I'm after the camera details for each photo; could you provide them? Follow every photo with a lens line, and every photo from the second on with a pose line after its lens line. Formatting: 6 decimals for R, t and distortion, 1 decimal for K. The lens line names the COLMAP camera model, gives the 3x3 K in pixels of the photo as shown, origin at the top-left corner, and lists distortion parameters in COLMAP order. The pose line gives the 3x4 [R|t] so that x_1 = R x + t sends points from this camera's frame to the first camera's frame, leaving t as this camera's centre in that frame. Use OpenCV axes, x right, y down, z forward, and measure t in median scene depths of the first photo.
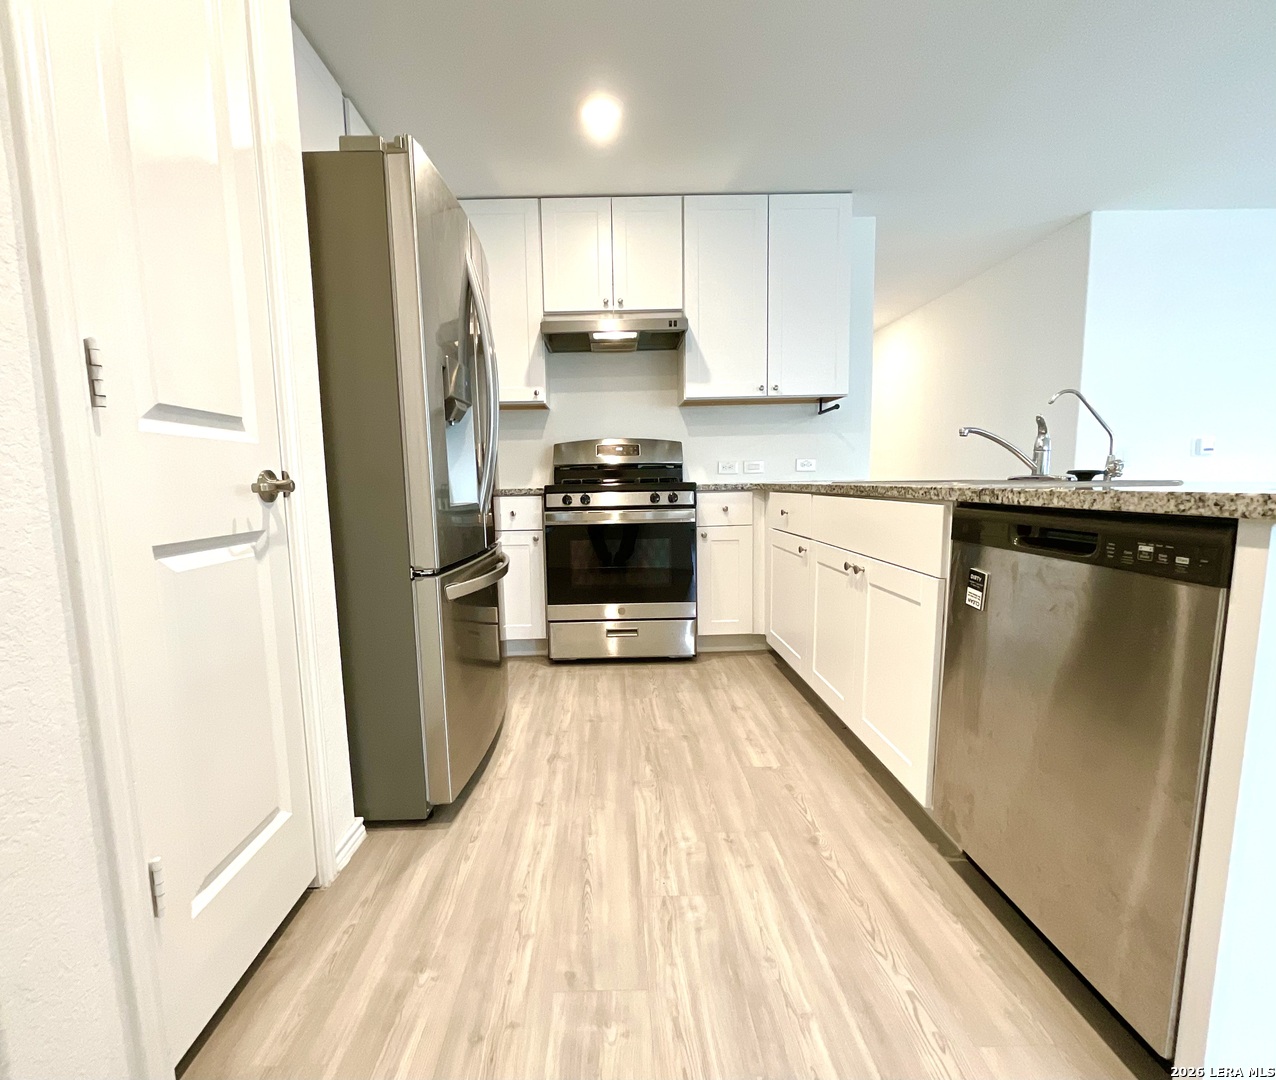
lens RADIAL K [[557.4, 0, 610.5], [0, 557.4, 564.7], [0, 0, 1]] dist [-0.015362, -0.000149]
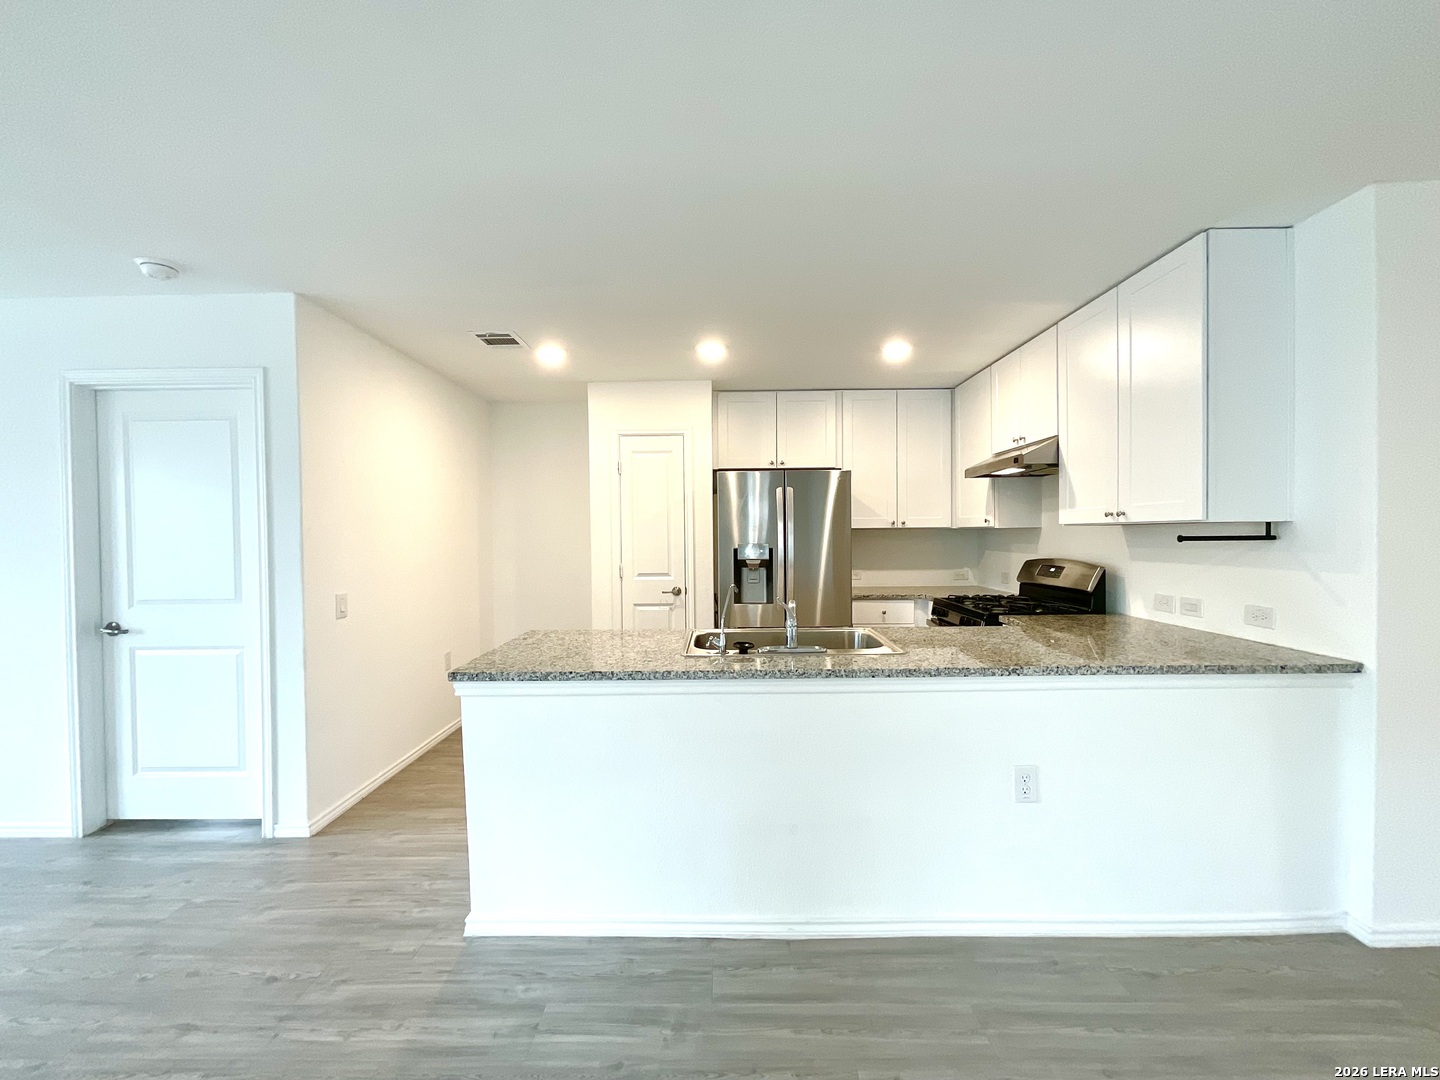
lens RADIAL K [[581.4, 0, 725.5], [0, 581.4, 541.3], [0, 0, 1]] dist [0.000471, -0.002003]
pose [[-0.012494, 0.034573, -0.999324, 1.125196], [-0.142264, 0.989174, 0.036001, -0.230590], [0.989750, 0.142618, -0.007440, 0.462240]]
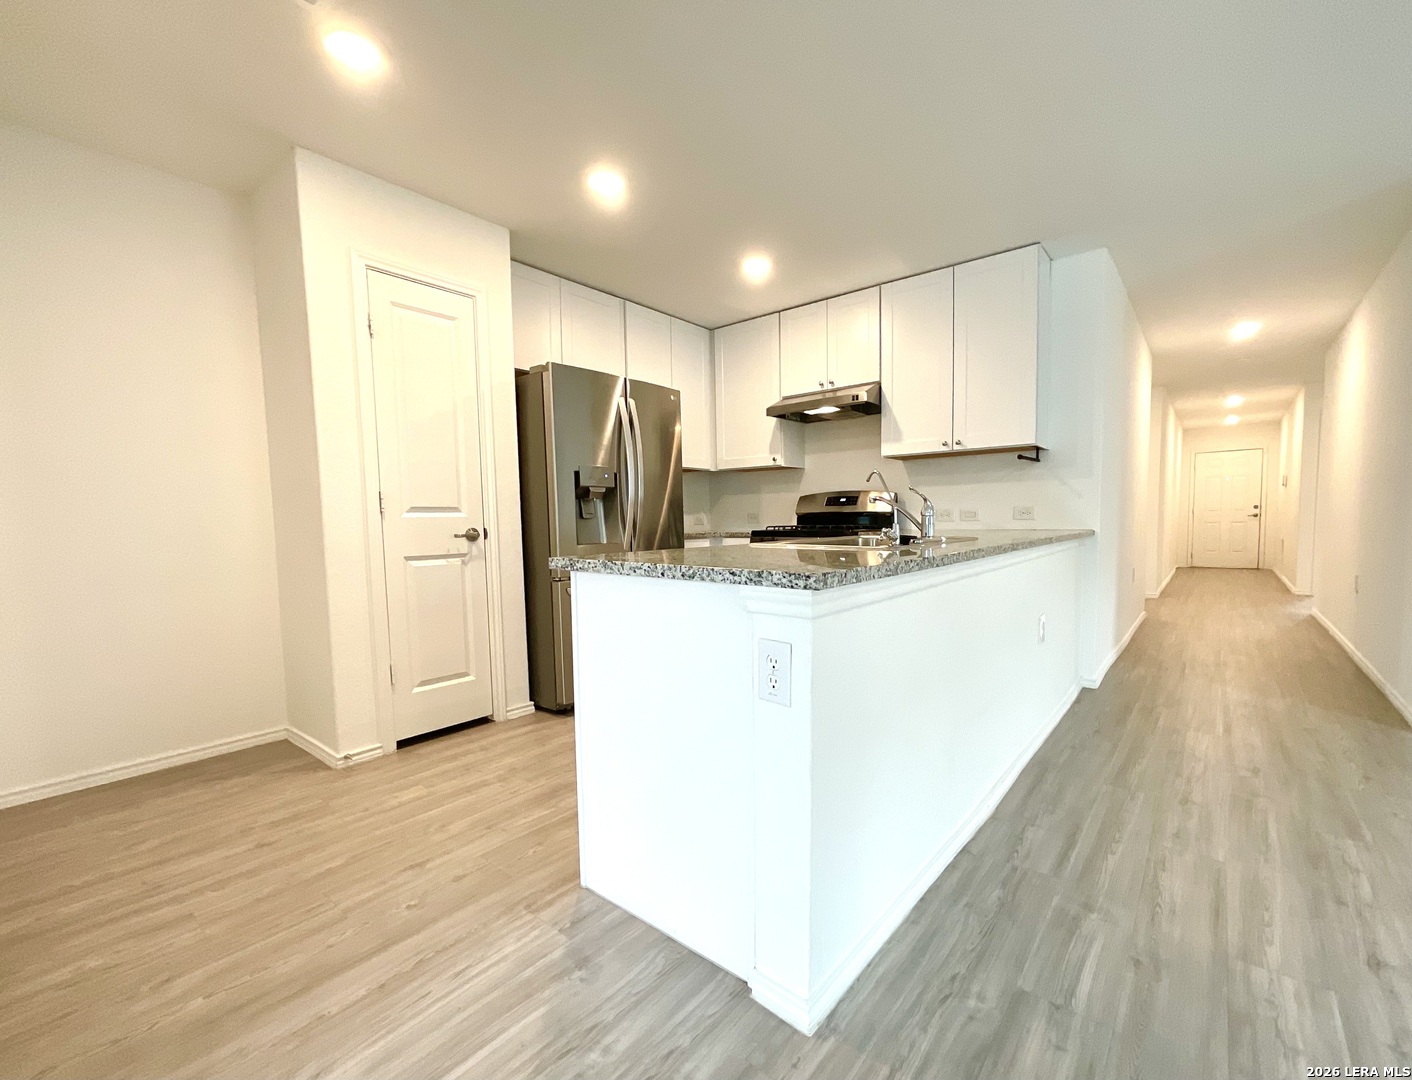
lens RADIAL K [[604.6, 0, 738.2], [0, 604.6, 564.2], [0, 0, 1]] dist [-0.001170, -0.000497]
pose [[0.785534, 0.055120, -0.616358, 0.682773], [-0.096349, 0.994772, -0.033834, -0.013396], [0.611271, 0.085963, 0.786739, -0.124696]]
